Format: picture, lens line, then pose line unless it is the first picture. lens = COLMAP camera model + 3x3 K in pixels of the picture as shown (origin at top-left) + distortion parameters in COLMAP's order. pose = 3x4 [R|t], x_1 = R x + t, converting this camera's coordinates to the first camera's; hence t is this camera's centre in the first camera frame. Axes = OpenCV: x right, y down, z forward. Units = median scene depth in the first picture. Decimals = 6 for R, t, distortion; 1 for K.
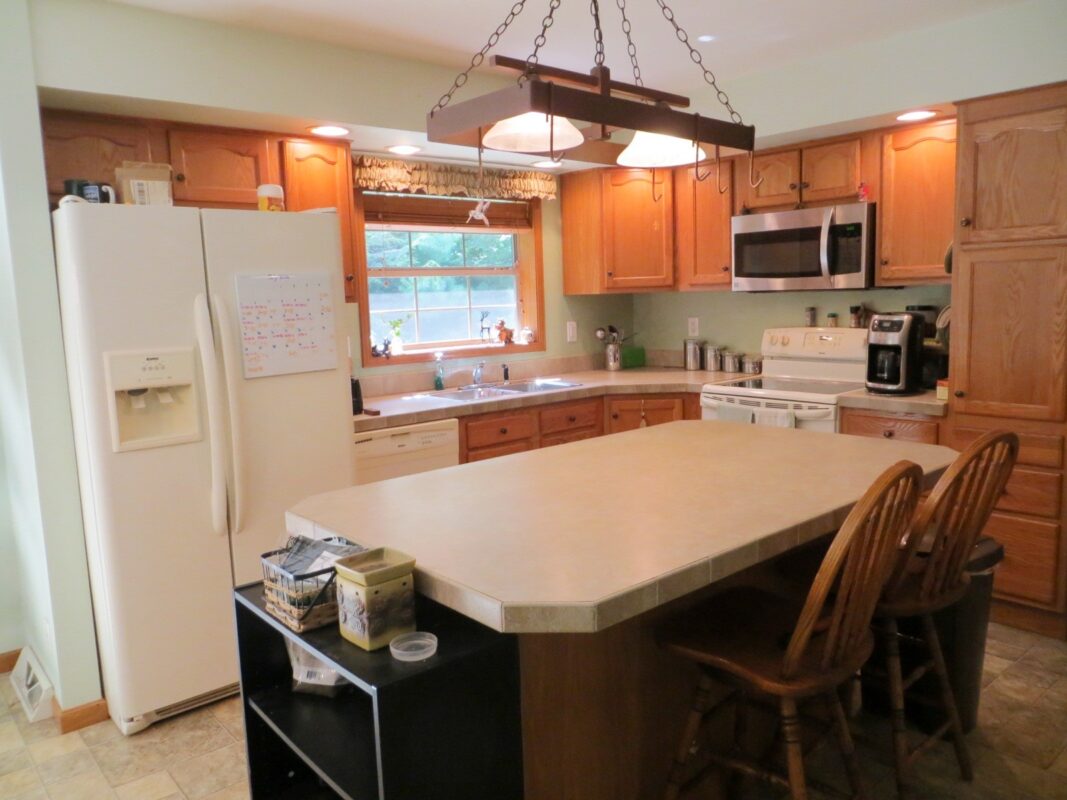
lens RADIAL K [[796.7, 0, 533.5], [0, 796.7, 400.0], [0, 0, 1]] dist [-0.019328, 0.005265]
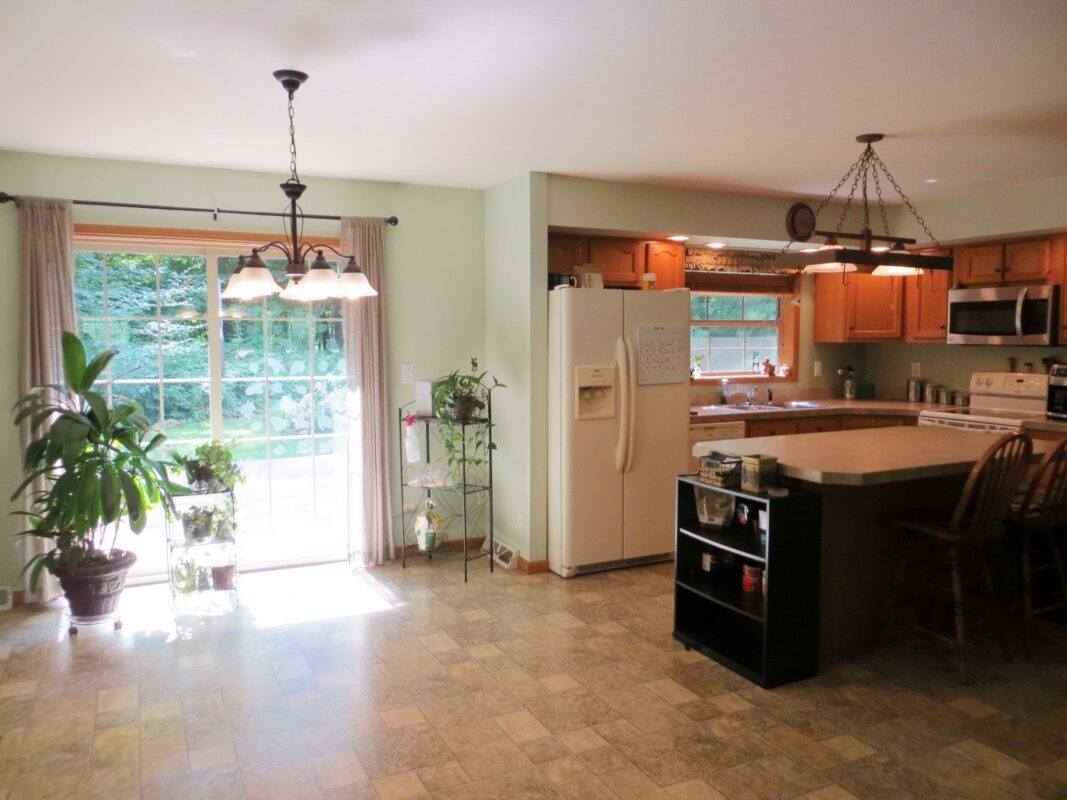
lens RADIAL K [[796.7, 0, 533.5], [0, 796.7, 400.0], [0, 0, 1]] dist [-0.019328, 0.005265]
pose [[0.966489, 0.051508, -0.251486, -0.093270], [-0.063216, 0.997249, -0.038695, 0.059569], [0.248801, 0.053296, 0.967087, -0.509493]]
